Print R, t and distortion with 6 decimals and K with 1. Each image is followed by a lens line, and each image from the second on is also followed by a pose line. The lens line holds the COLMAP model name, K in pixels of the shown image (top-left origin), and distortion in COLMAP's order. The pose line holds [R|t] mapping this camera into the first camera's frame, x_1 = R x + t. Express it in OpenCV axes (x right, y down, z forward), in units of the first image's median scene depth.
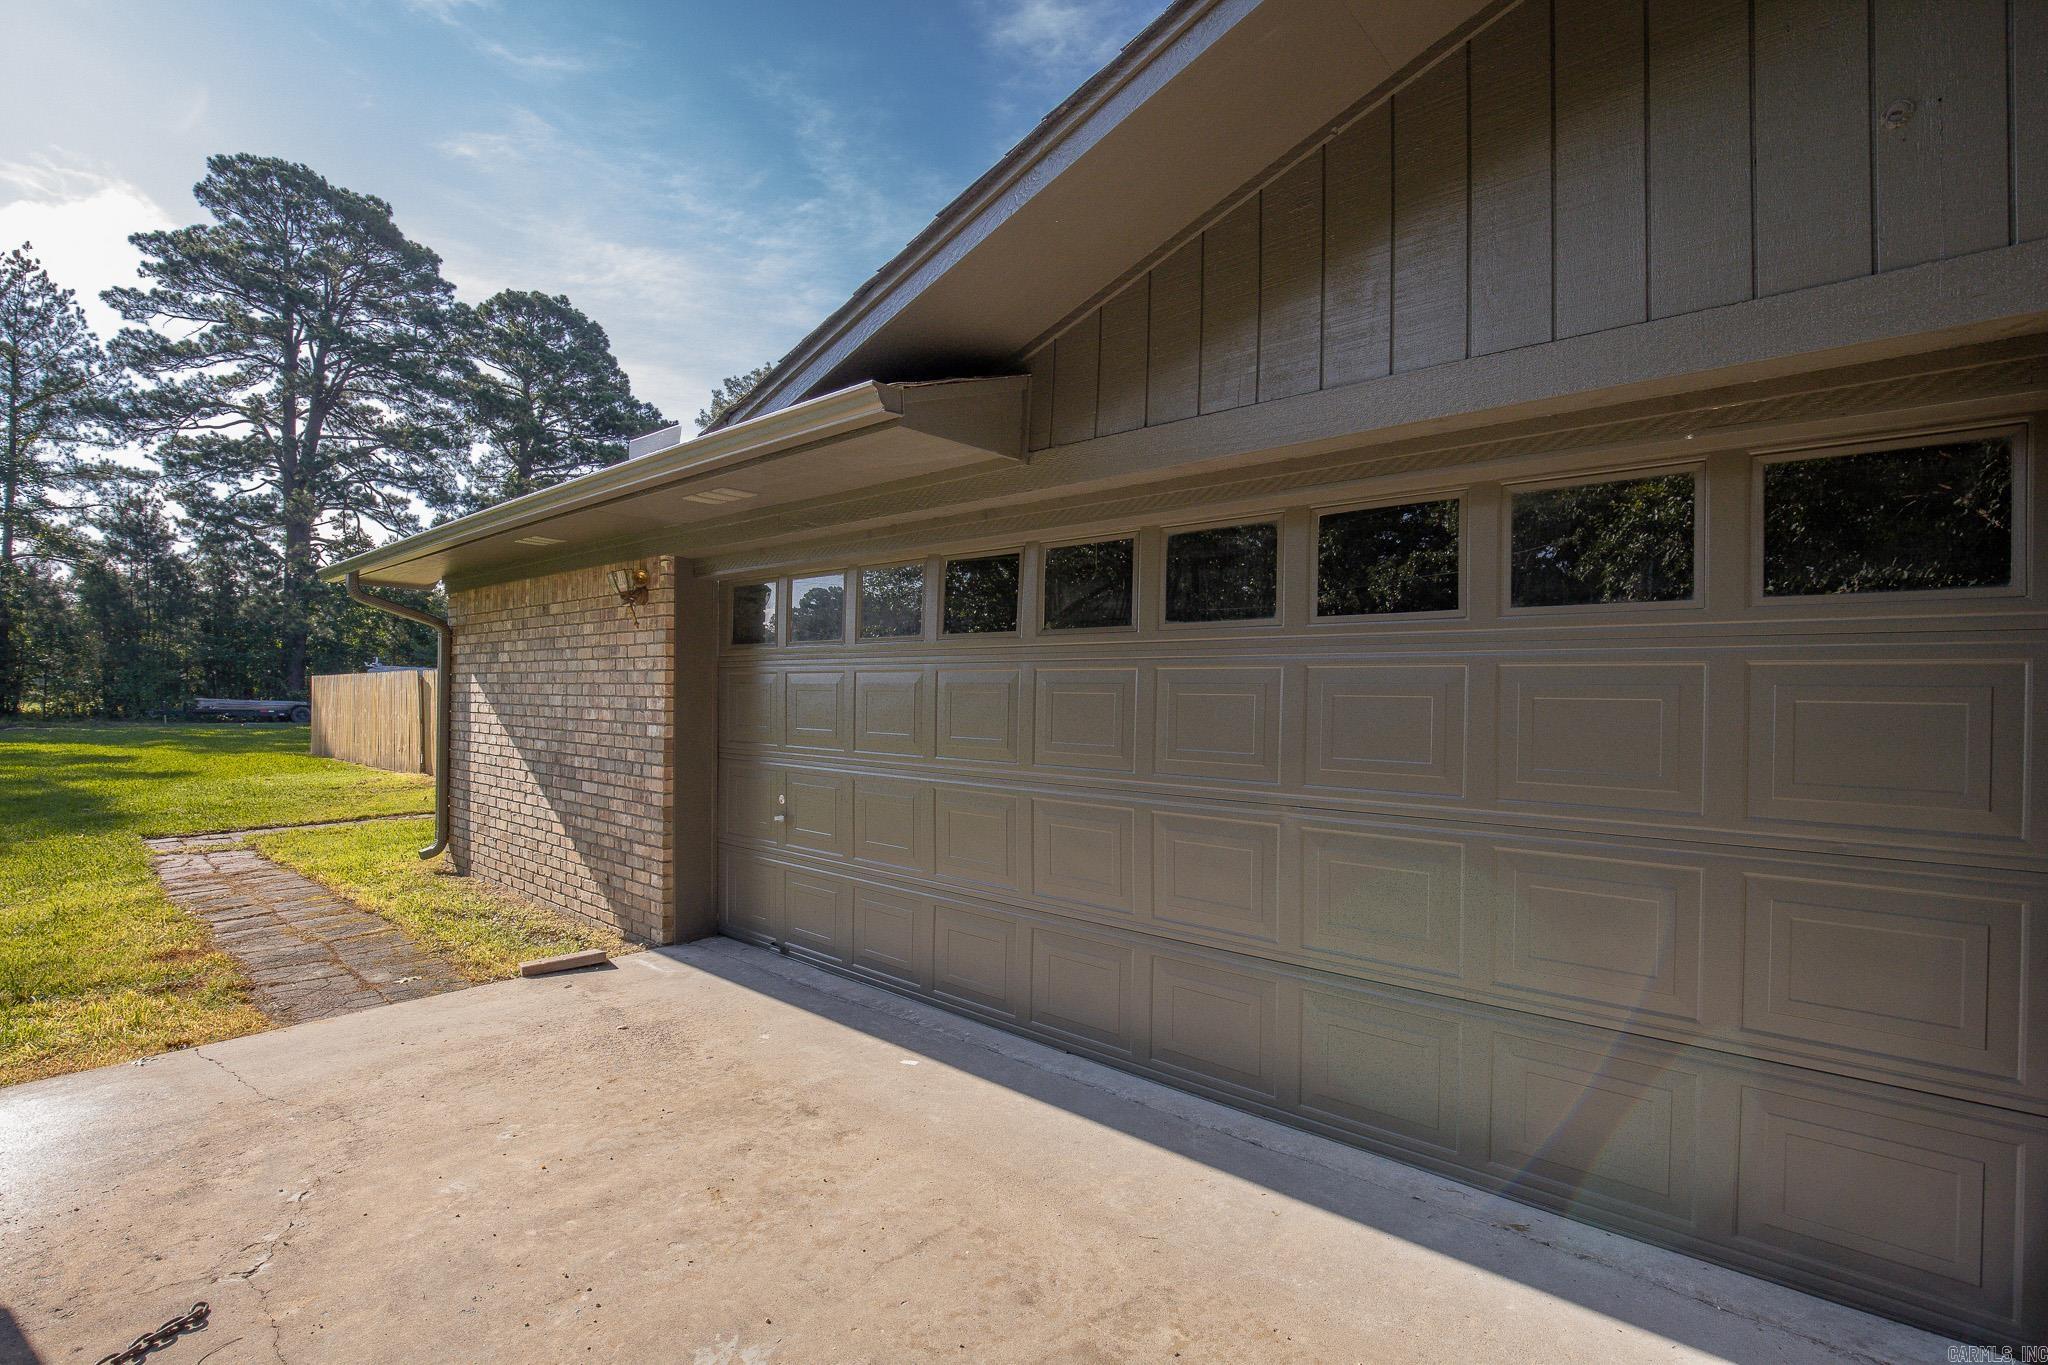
lens RADIAL K [[967.7, 0, 992.5], [0, 967.7, 691.0], [0, 0, 1]] dist [-0.024615, 0.008874]
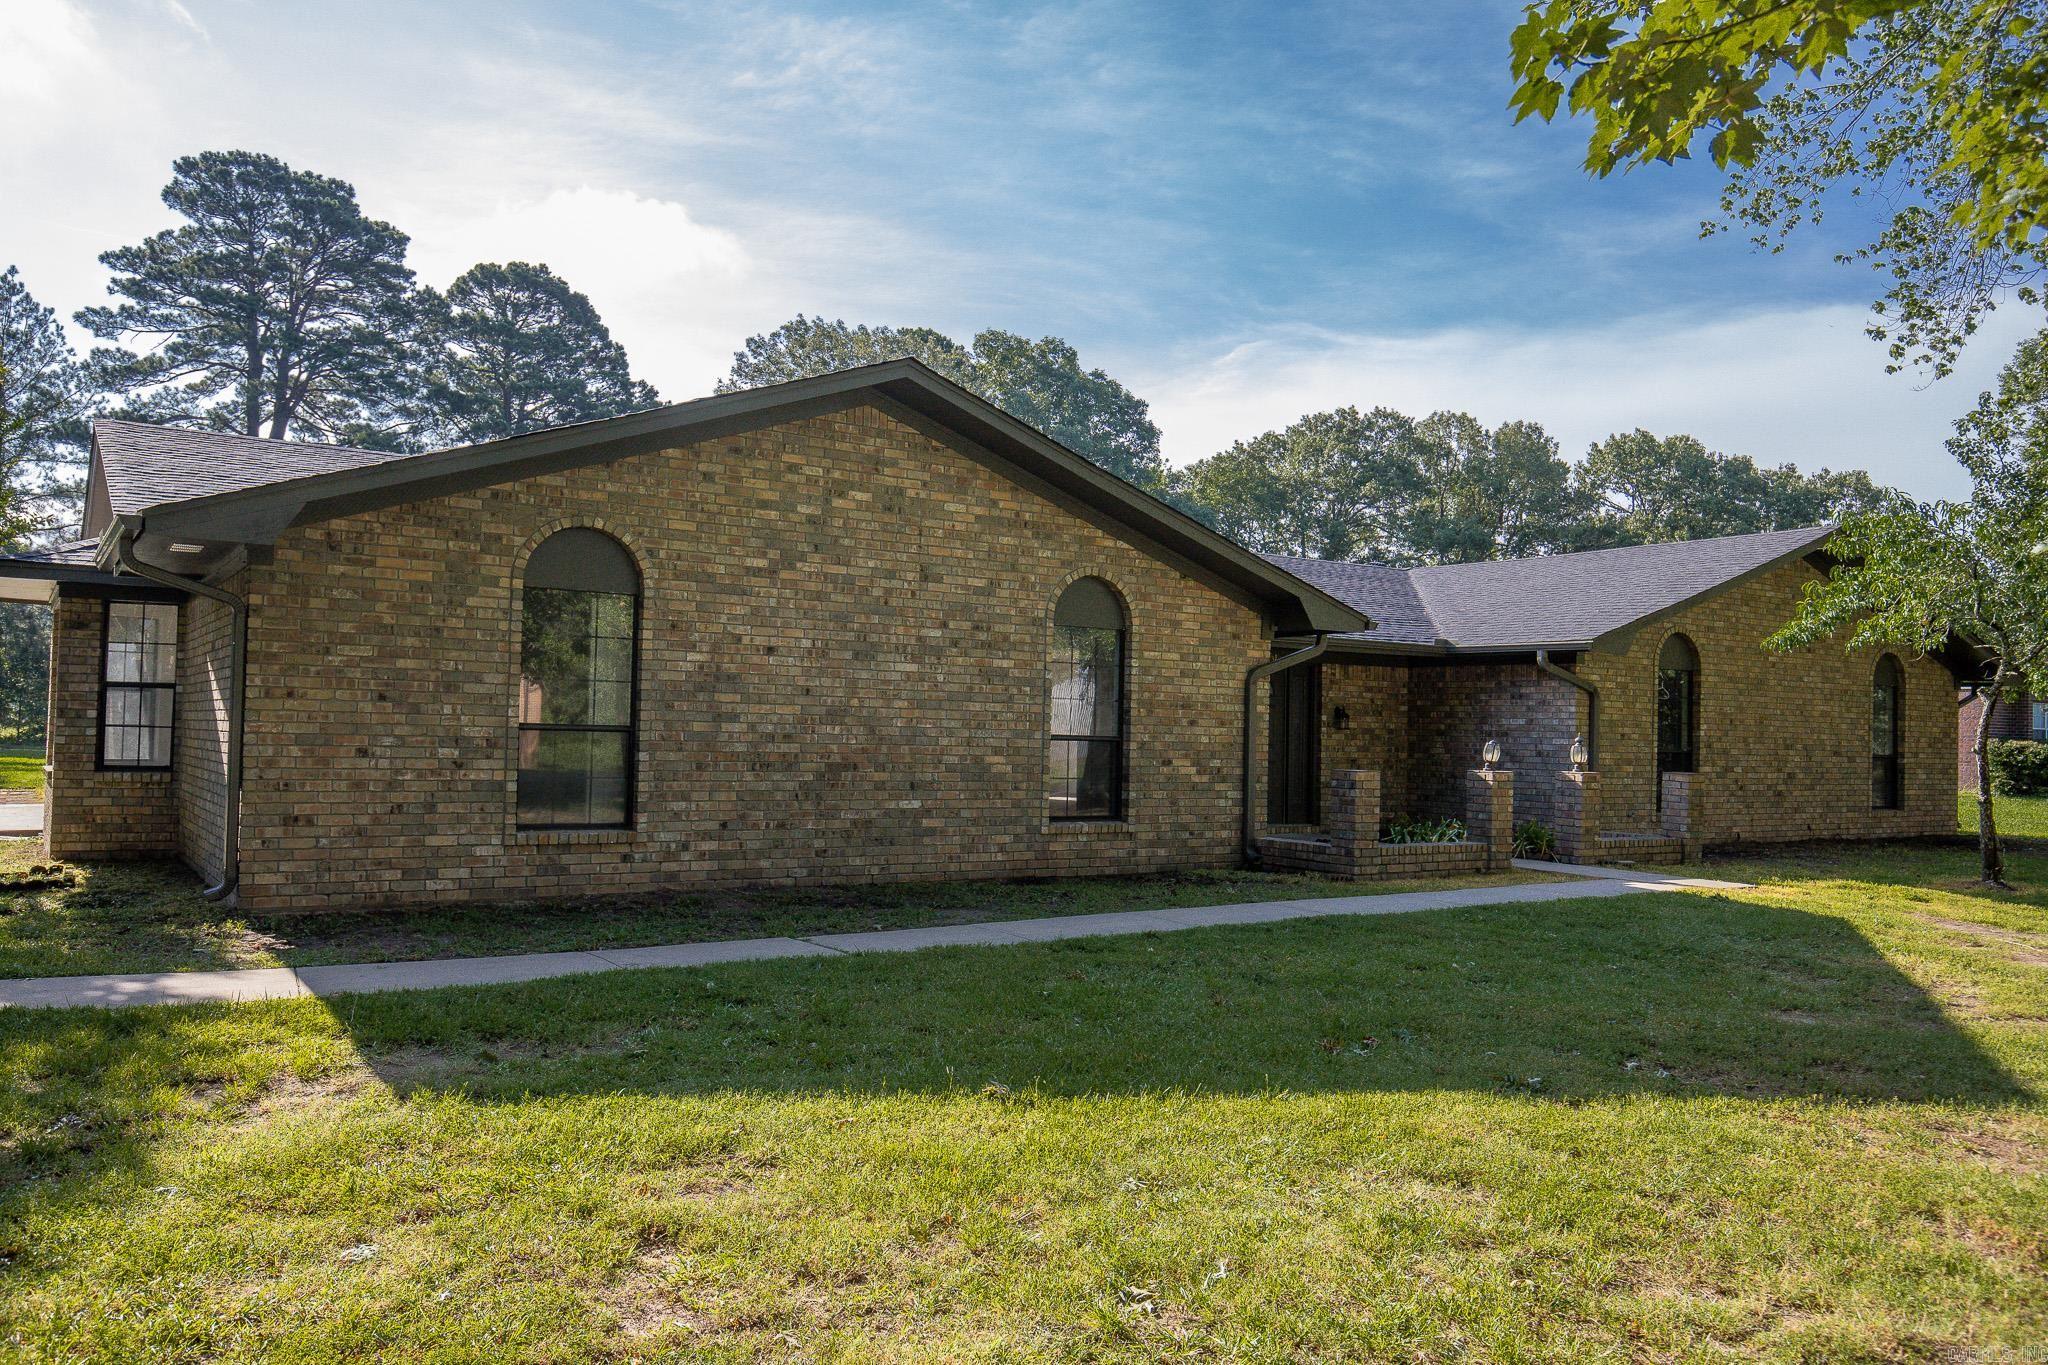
lens RADIAL K [[1520.9, 0, 1020.3], [0, 1520.9, 699.9], [0, 0, 1]] dist [0.010806, 0.003578]
pose [[0.973889, -0.000122, -0.227024, 0.364996], [-0.004061, 0.999831, -0.017955, 0.008170], [0.226987, 0.018408, 0.973724, -0.304110]]
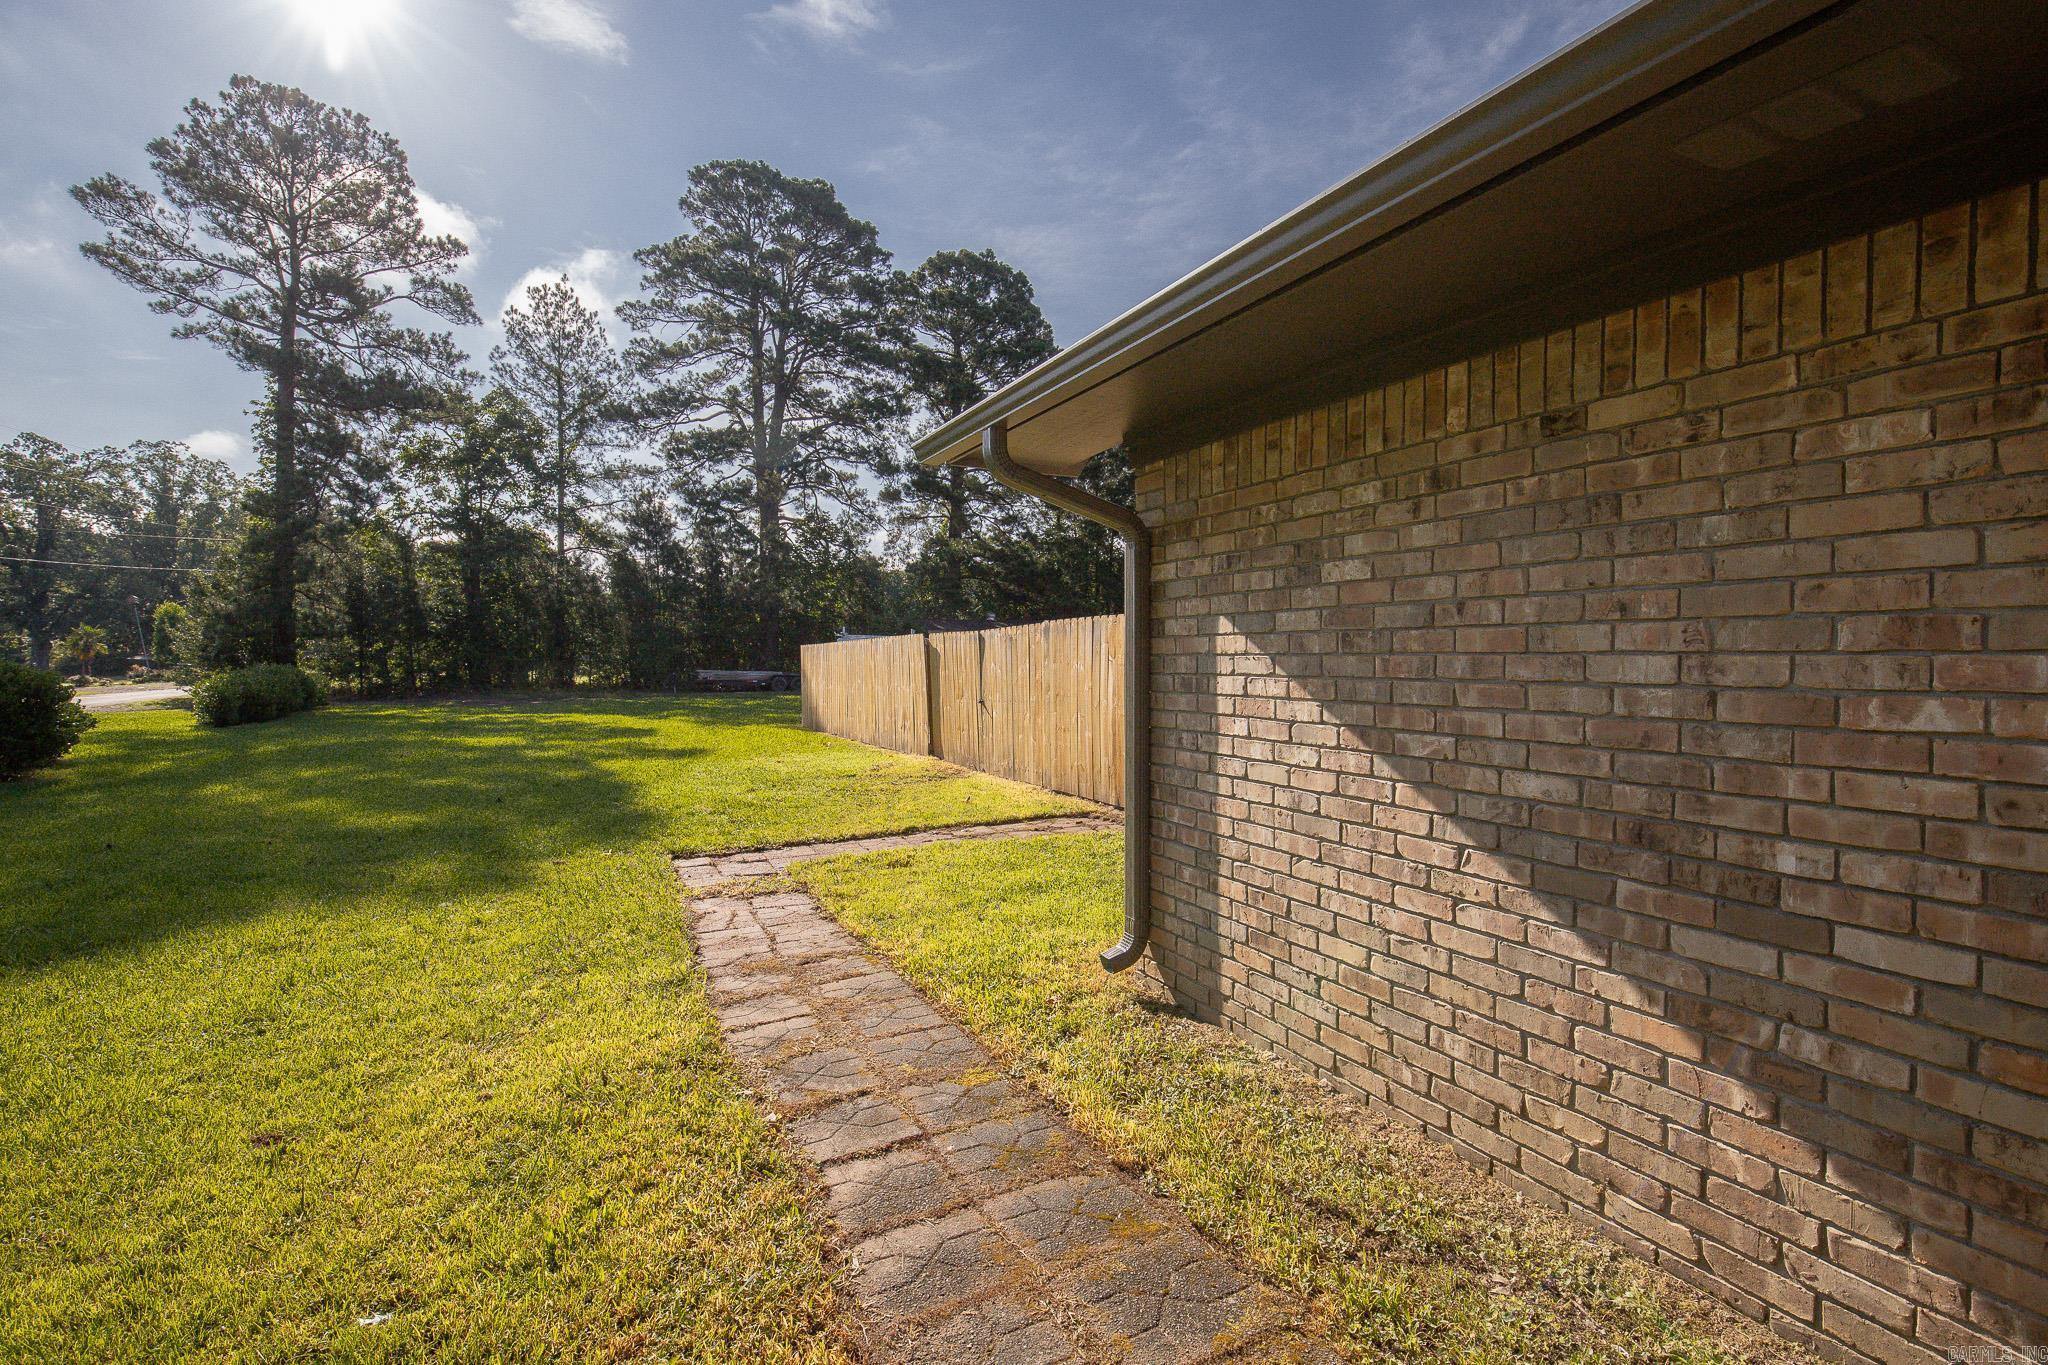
lens RADIAL K [[967.7, 0, 990.8], [0, 967.7, 697.6], [0, 0, 1]] dist [-0.024615, 0.008874]
pose [[0.923173, -0.004065, -0.384362, -0.091283], [0.022036, 0.998859, 0.042363, 0.000063], [0.383751, -0.047578, 0.922210, 0.099834]]
